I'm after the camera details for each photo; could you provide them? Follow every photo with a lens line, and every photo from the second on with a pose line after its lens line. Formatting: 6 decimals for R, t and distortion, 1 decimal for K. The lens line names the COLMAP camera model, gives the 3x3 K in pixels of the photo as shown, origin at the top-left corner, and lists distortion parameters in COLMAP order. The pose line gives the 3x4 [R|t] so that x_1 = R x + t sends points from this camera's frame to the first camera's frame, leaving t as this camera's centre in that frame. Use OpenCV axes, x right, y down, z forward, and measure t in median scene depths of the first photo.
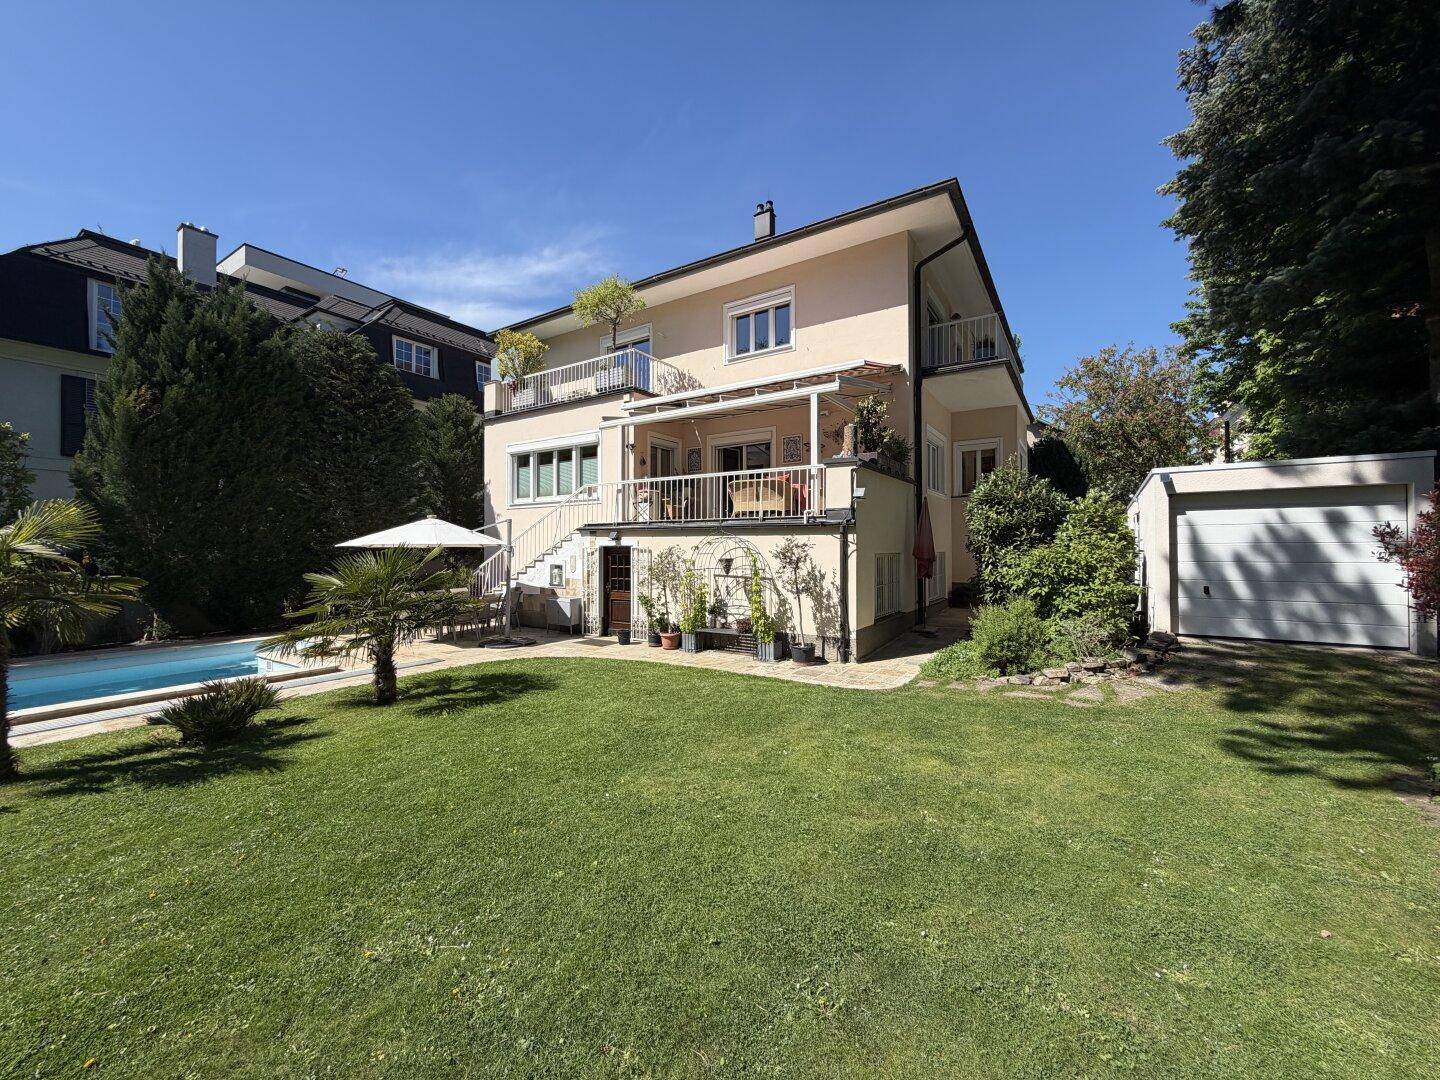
lens RADIAL K [[571.3, 0, 720.0], [0, 571.3, 540.0], [0, 0, 1]] dist [0.001204, 0.000090]
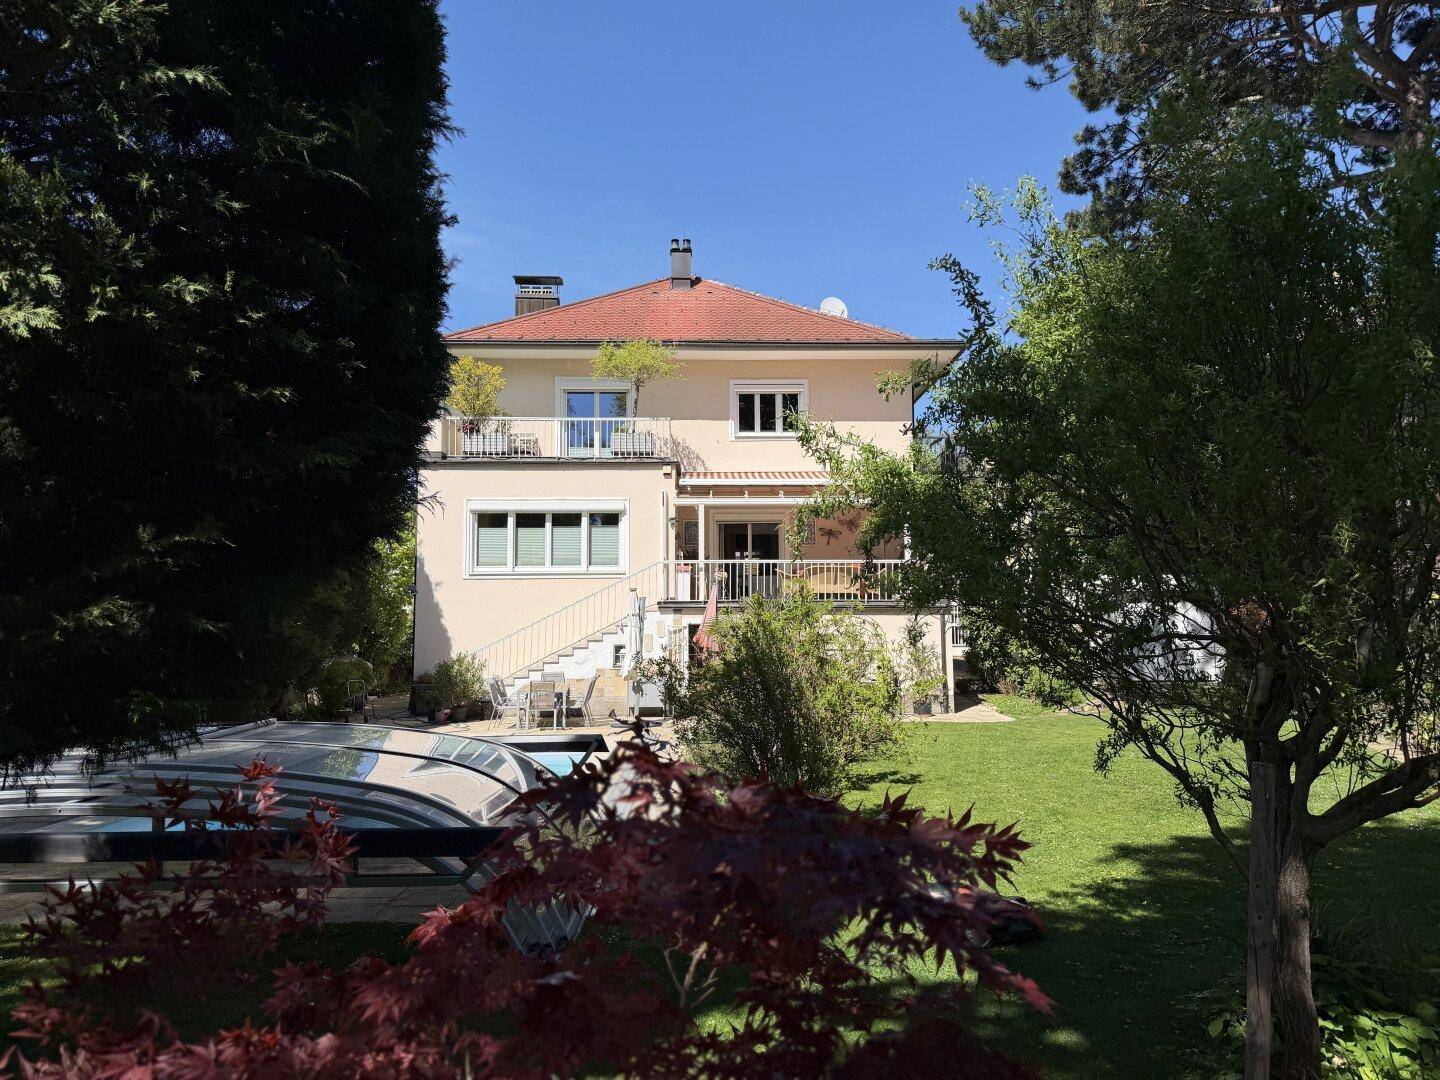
lens RADIAL K [[1001.0, 0, 722.4], [0, 1001.0, 547.7], [0, 0, 1]] dist [0.093057, -0.120462]
pose [[0.828721, 0.043691, 0.557954, -1.277522], [-0.004777, 0.997464, -0.071011, 0.001629], [-0.559641, 0.056183, 0.826828, -0.546033]]
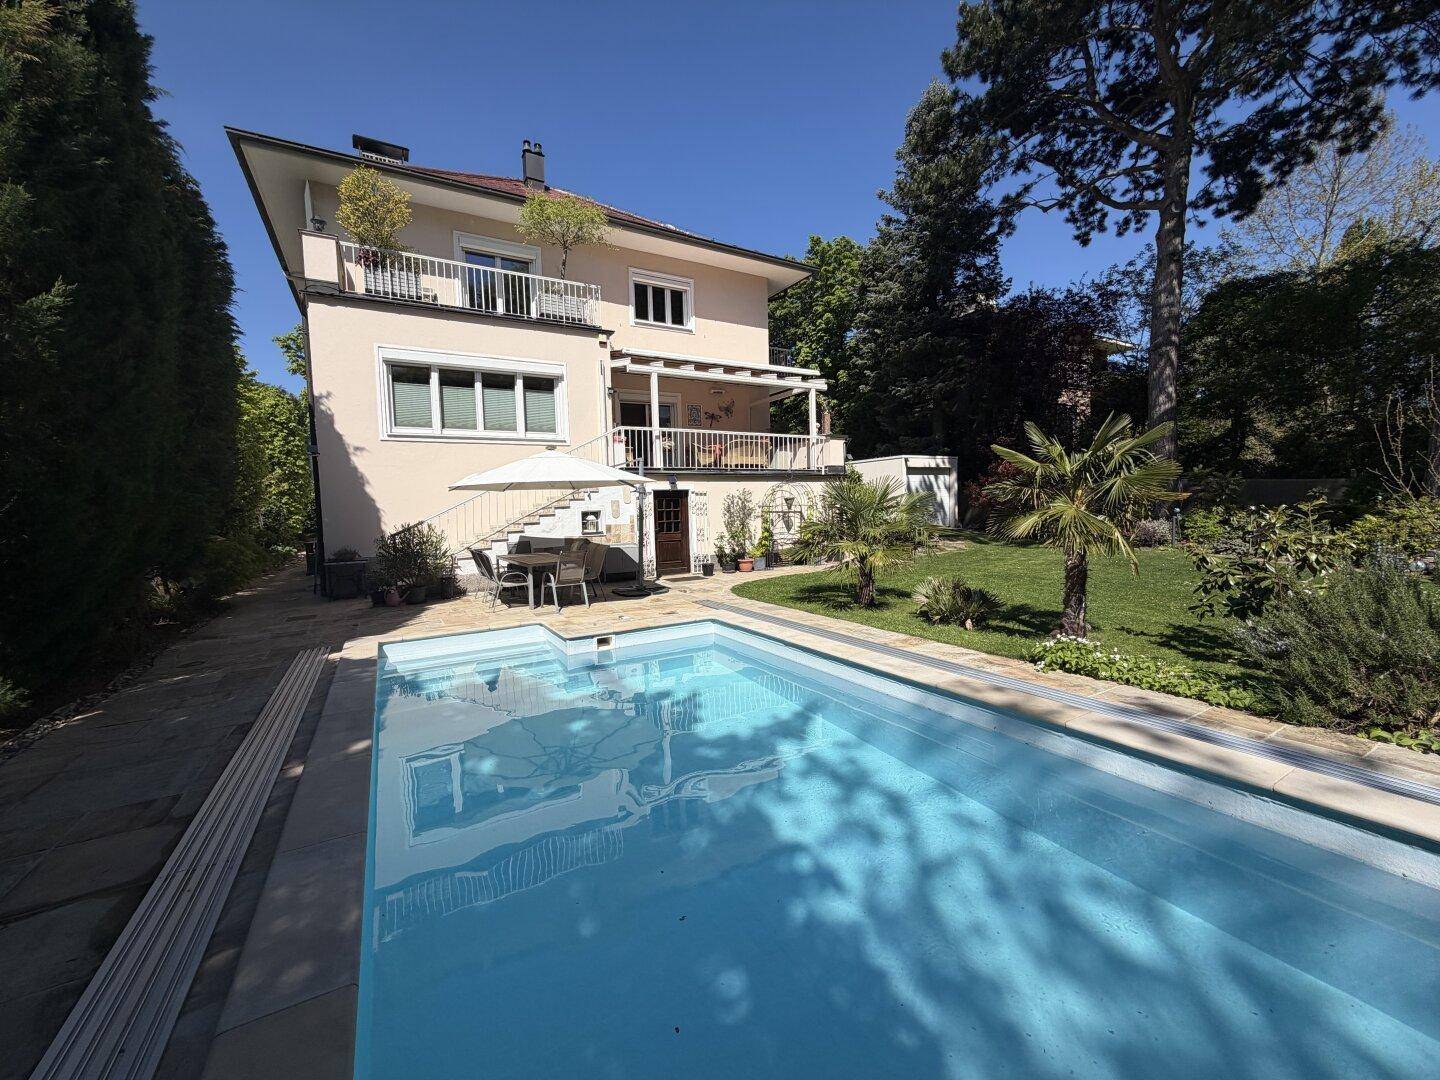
lens RADIAL K [[577.6, 0, 708.9], [0, 577.6, 541.5], [0, 0, 1]] dist [-0.000771, -0.000066]
pose [[0.466688, -0.061195, 0.882302, -1.200919], [0.015403, 0.998014, 0.061073, 0.045523], [-0.884288, -0.014912, 0.466704, 0.480794]]
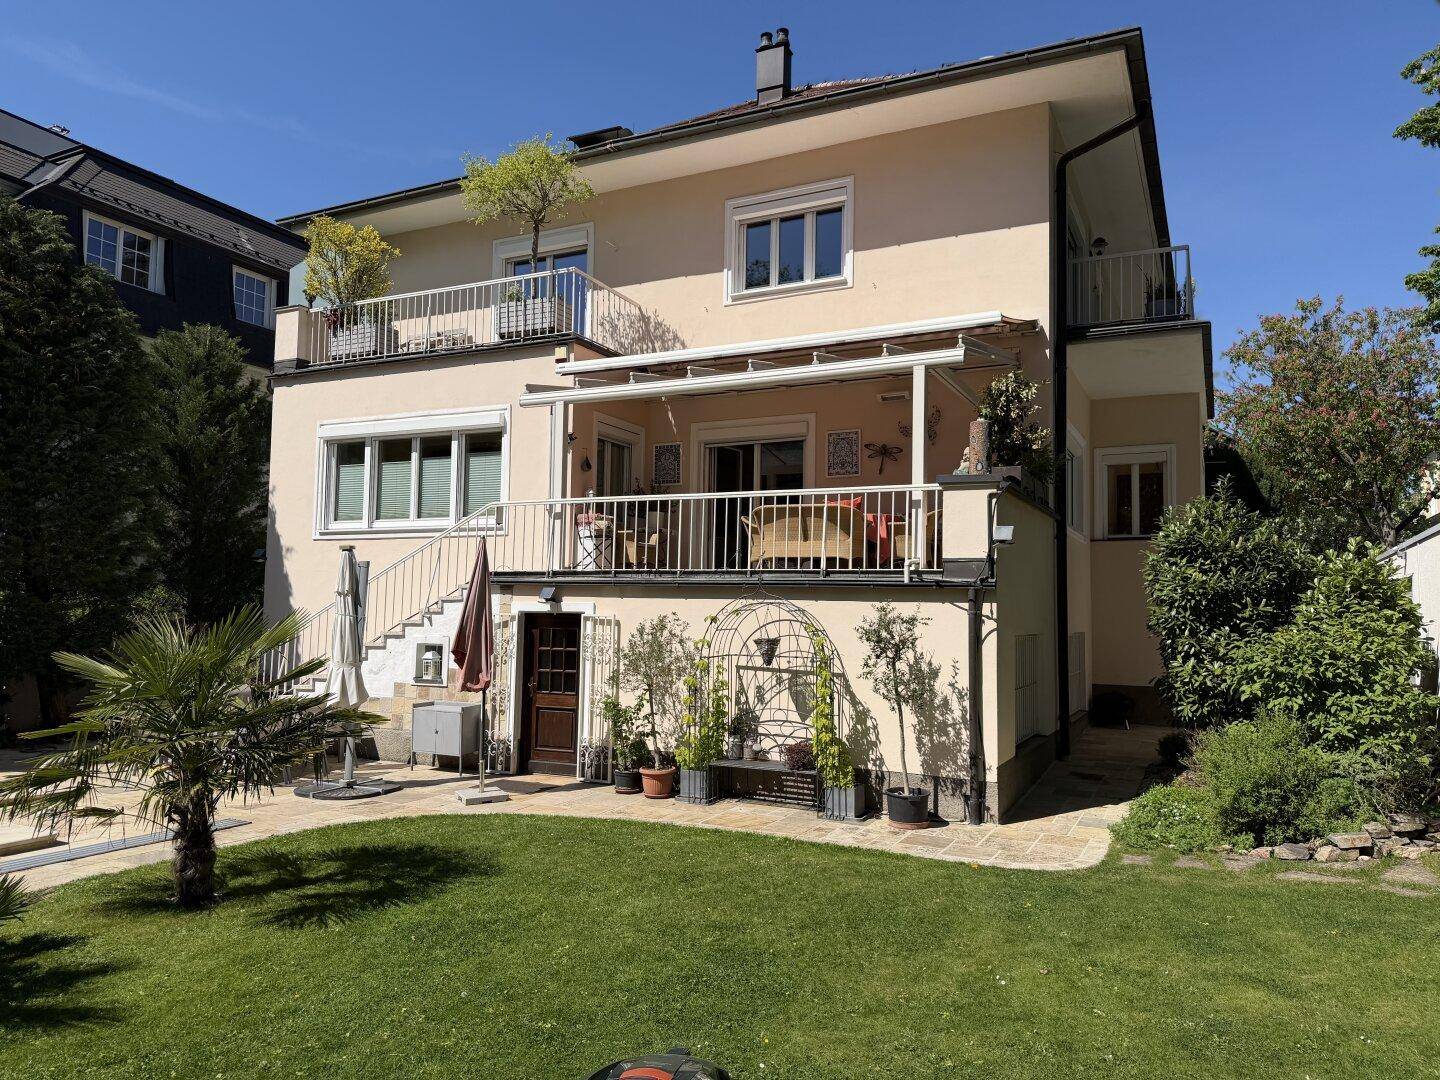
lens RADIAL K [[1001.0, 0, 722.4], [0, 1001.0, 547.7], [0, 0, 1]] dist [0.093057, -0.120462]
pose [[0.993229, 0.026438, 0.113124, -0.139778], [-0.020698, 0.998452, -0.051620, -0.006399], [-0.114314, 0.048929, 0.992239, -0.011216]]
